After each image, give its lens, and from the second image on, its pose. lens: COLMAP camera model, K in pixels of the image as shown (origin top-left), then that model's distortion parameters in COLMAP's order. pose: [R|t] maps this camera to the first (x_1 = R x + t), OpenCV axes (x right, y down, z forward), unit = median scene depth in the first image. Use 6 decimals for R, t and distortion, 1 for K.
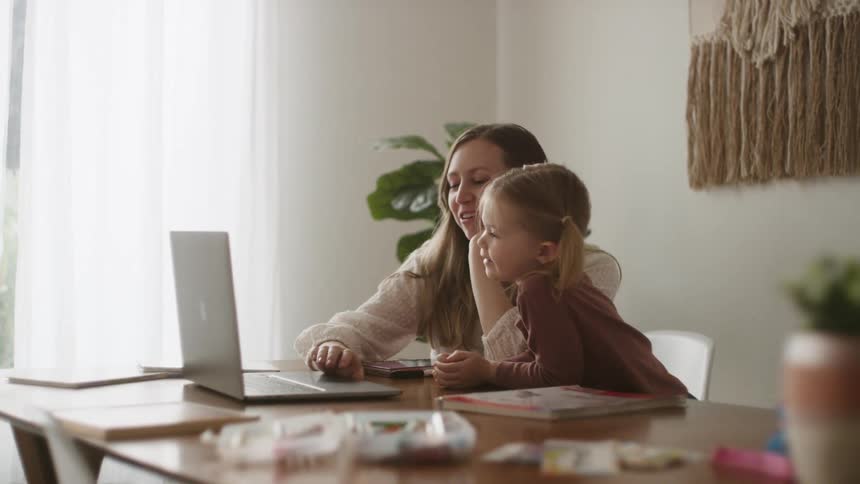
lens RADIAL K [[1566.2, 0, 432.2], [0, 1566.2, 243.3], [0, 0, 1]] dist [-0.157211, 0.000000]
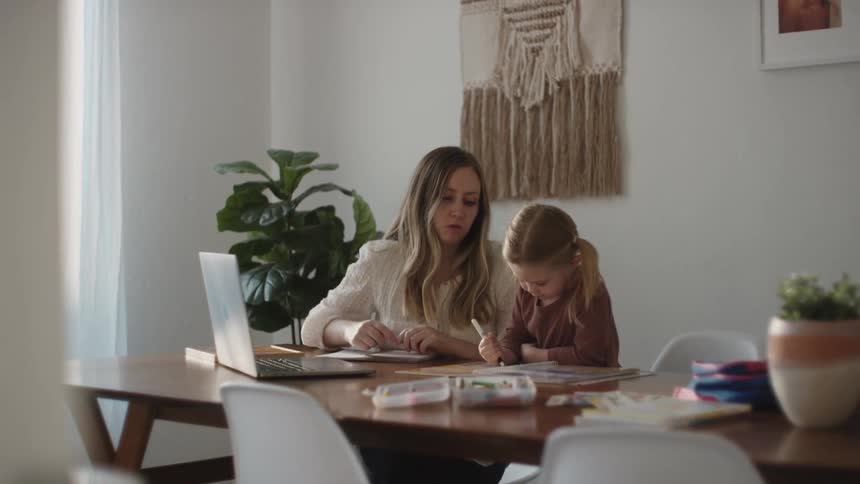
lens RADIAL K [[1566.2, 0, 425.3], [0, 1566.2, 244.3], [0, 0, 1]] dist [-0.157211, 0.000000]
pose [[0.955959, -0.011665, 0.293267, -0.249064], [0.008317, 0.999885, 0.012660, -0.019944], [-0.293381, -0.009664, 0.955947, -0.210201]]
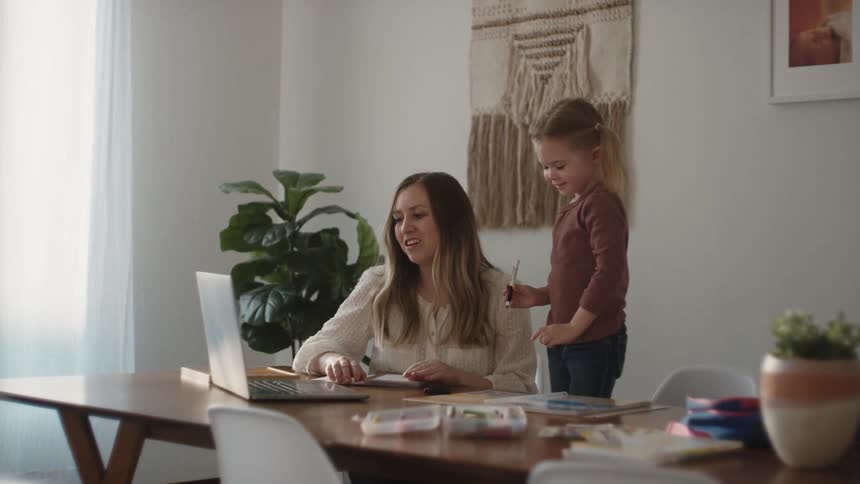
lens RADIAL K [[1566.2, 0, 423.0], [0, 1566.2, 239.9], [0, 0, 1]] dist [-0.157211, 0.000000]
pose [[0.959174, 0.020048, 0.282106, -0.237734], [-0.019387, 0.999799, -0.005134, -0.021209], [-0.282153, -0.000545, 0.959369, -0.206950]]
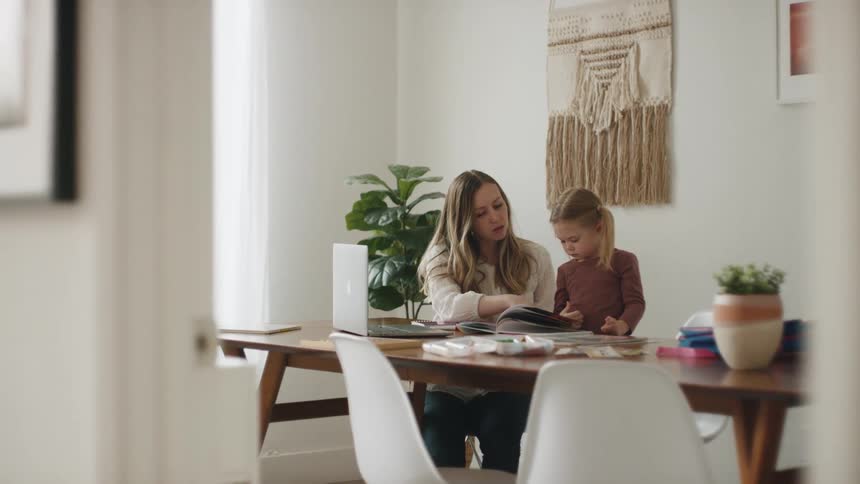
lens RADIAL K [[1566.2, 0, 425.5], [0, 1566.2, 238.2], [0, 0, 1]] dist [-0.157211, 0.000000]
pose [[0.981655, 0.000431, 0.190666, -0.262888], [-0.001879, 0.999971, 0.007412, -0.019342], [-0.190657, -0.007635, 0.981627, -0.523697]]
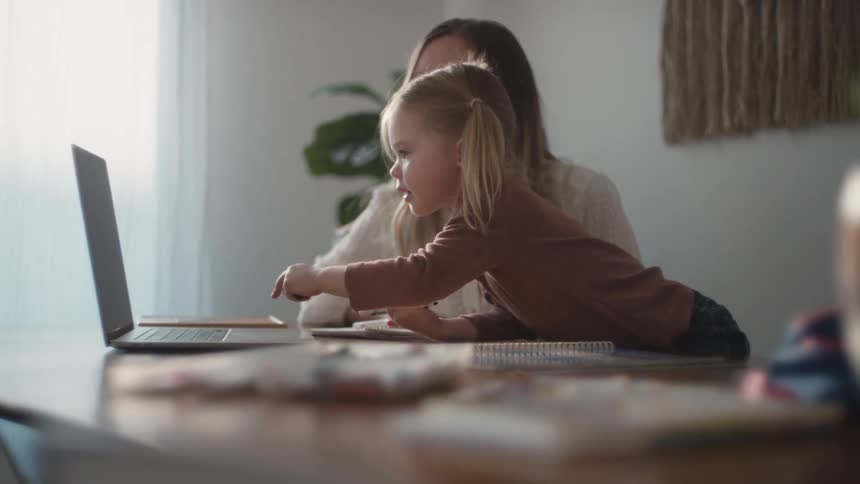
lens RADIAL K [[1566.2, 0, 431.3], [0, 1566.2, 244.4], [0, 0, 1]] dist [-0.157211, 0.000000]
pose [[0.999247, 0.002770, 0.038692, -0.003543], [-0.002314, 0.999928, -0.011816, 0.035503], [-0.038722, 0.011717, 0.999181, 0.115432]]
